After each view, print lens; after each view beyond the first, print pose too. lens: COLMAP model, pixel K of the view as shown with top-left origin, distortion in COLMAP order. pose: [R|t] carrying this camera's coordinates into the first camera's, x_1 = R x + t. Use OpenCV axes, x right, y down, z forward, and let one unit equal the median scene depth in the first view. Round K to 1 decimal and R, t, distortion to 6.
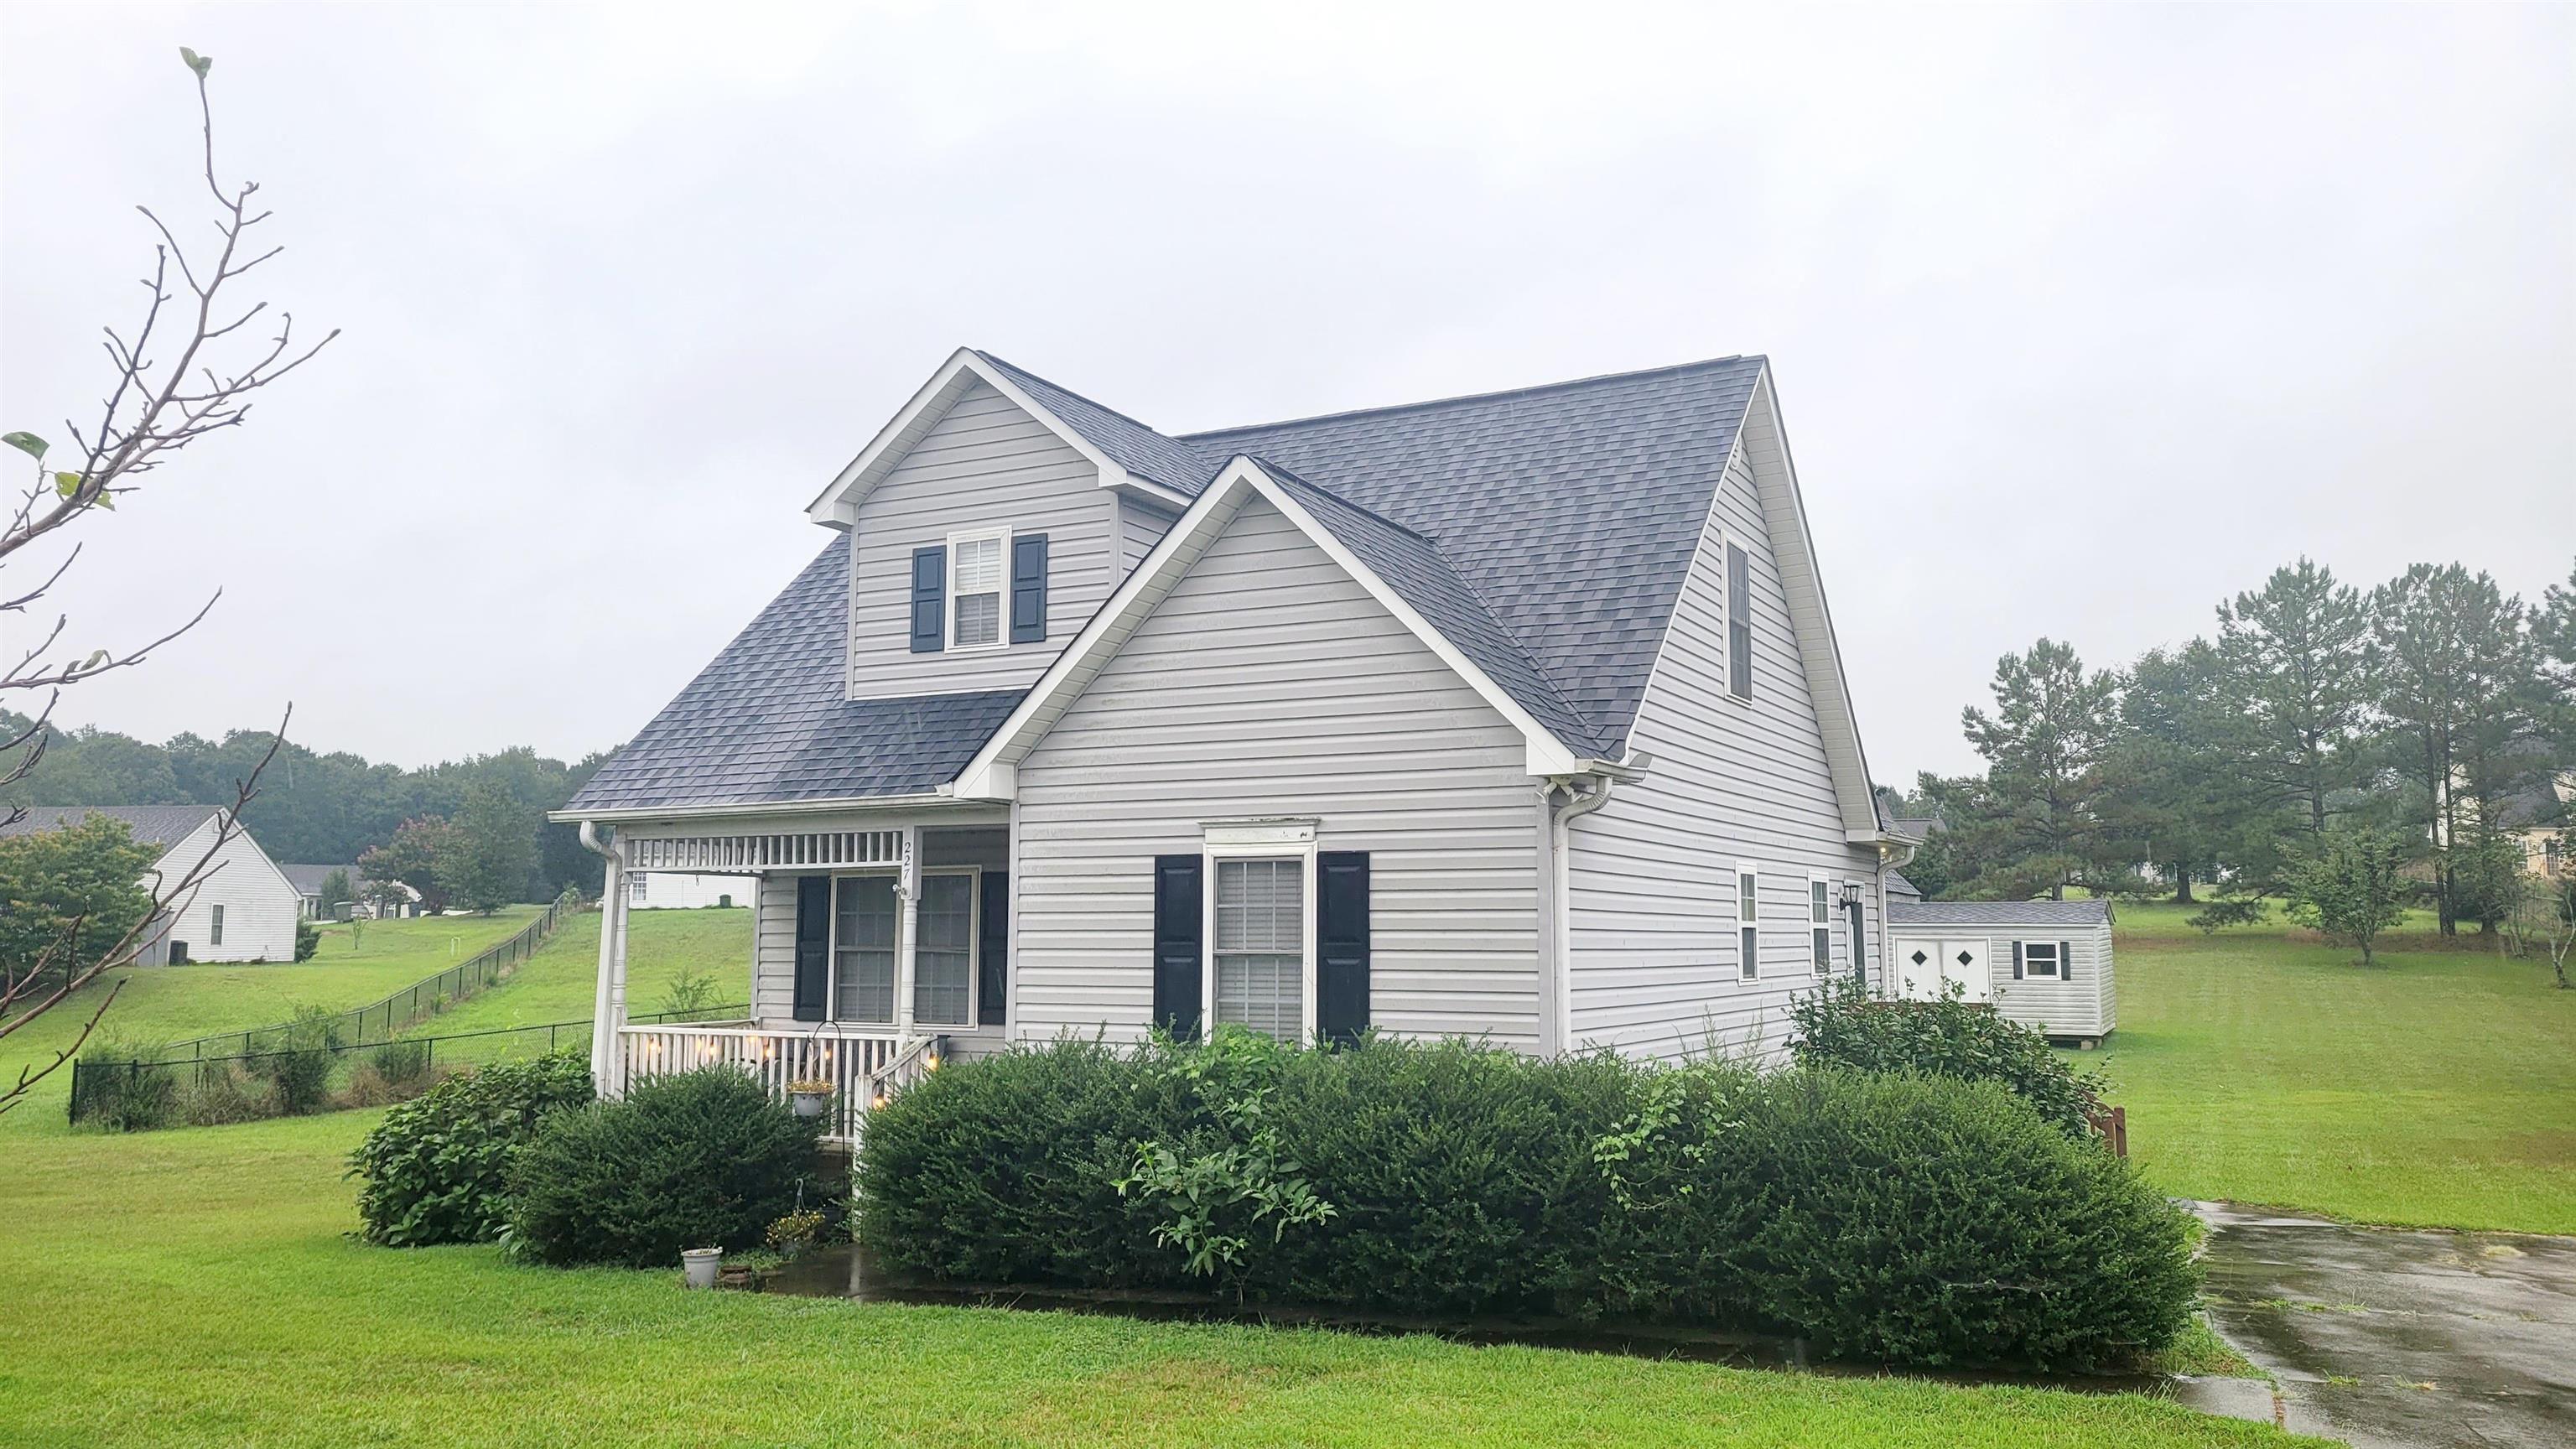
lens RADIAL K [[1964.7, 0, 1288.0], [0, 1964.7, 724.5], [0, 0, 1]] dist [0.001181, 0.000992]
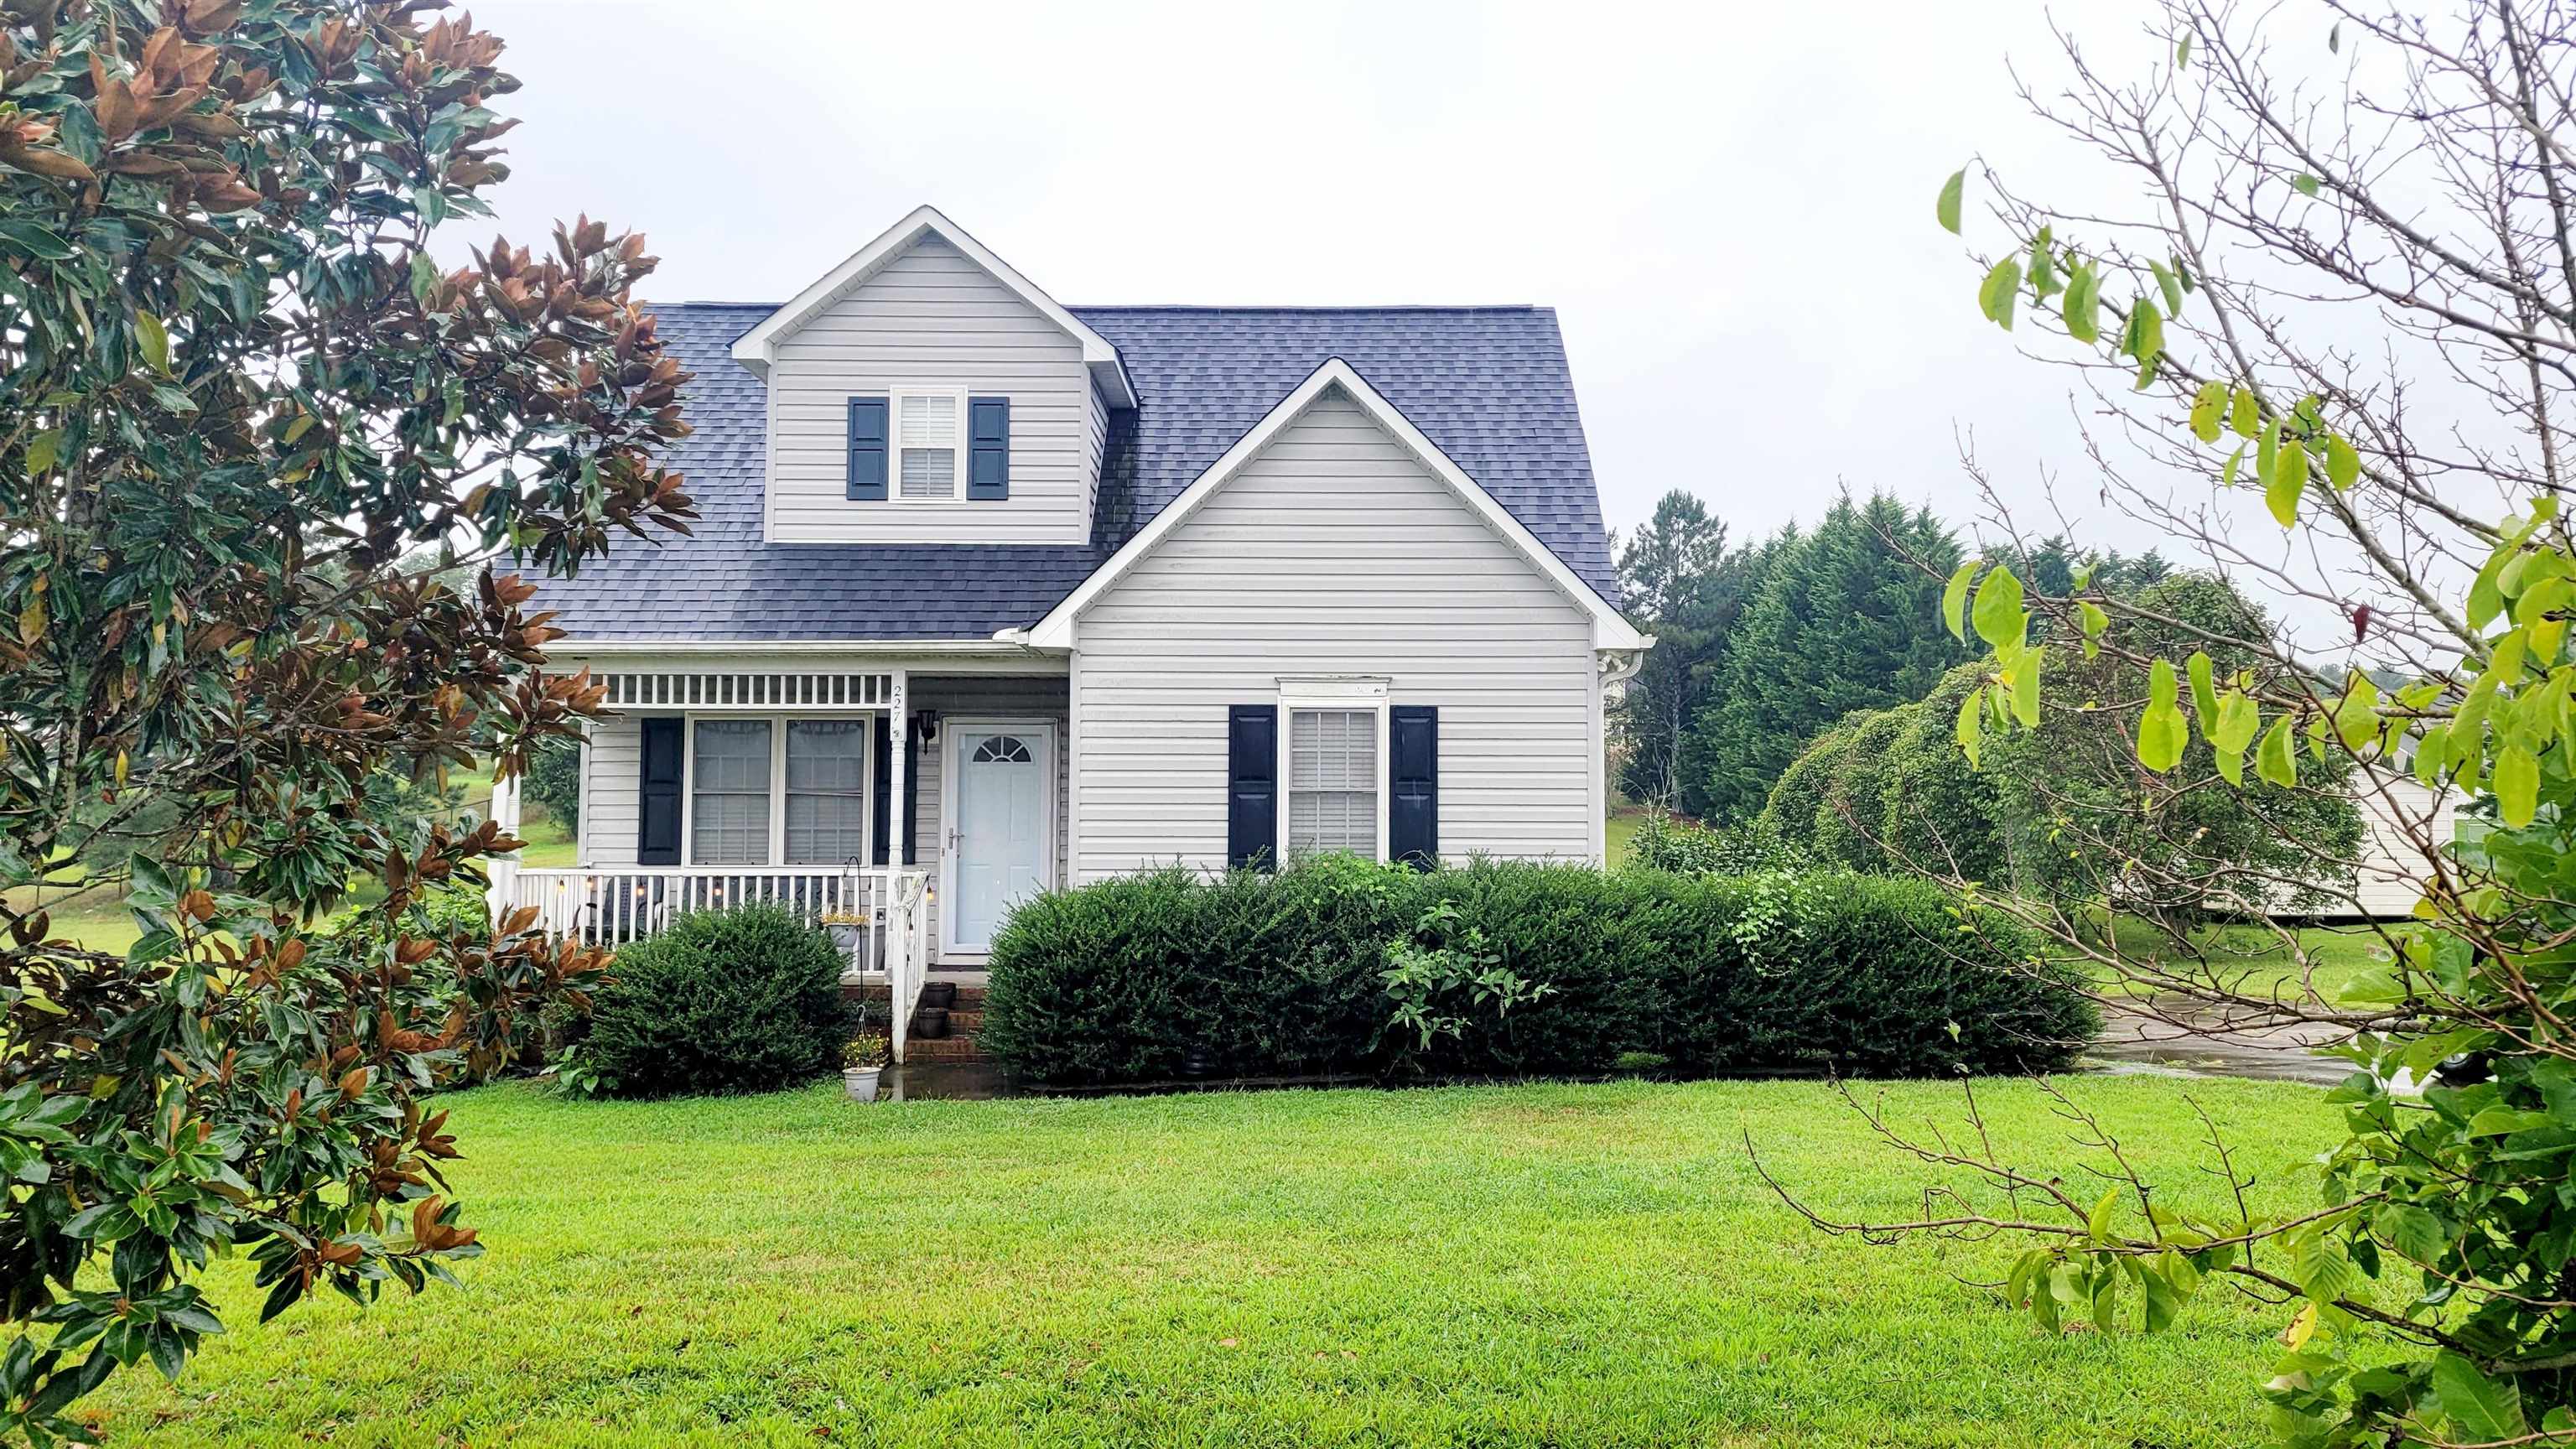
lens RADIAL K [[1964.7, 0, 1288.0], [0, 1964.7, 724.5], [0, 0, 1]] dist [0.001181, 0.000992]
pose [[0.879740, 0.022789, 0.474909, -0.573939], [-0.053486, 0.997254, 0.051226, 0.018365], [-0.472438, -0.070467, 0.878543, -0.007895]]
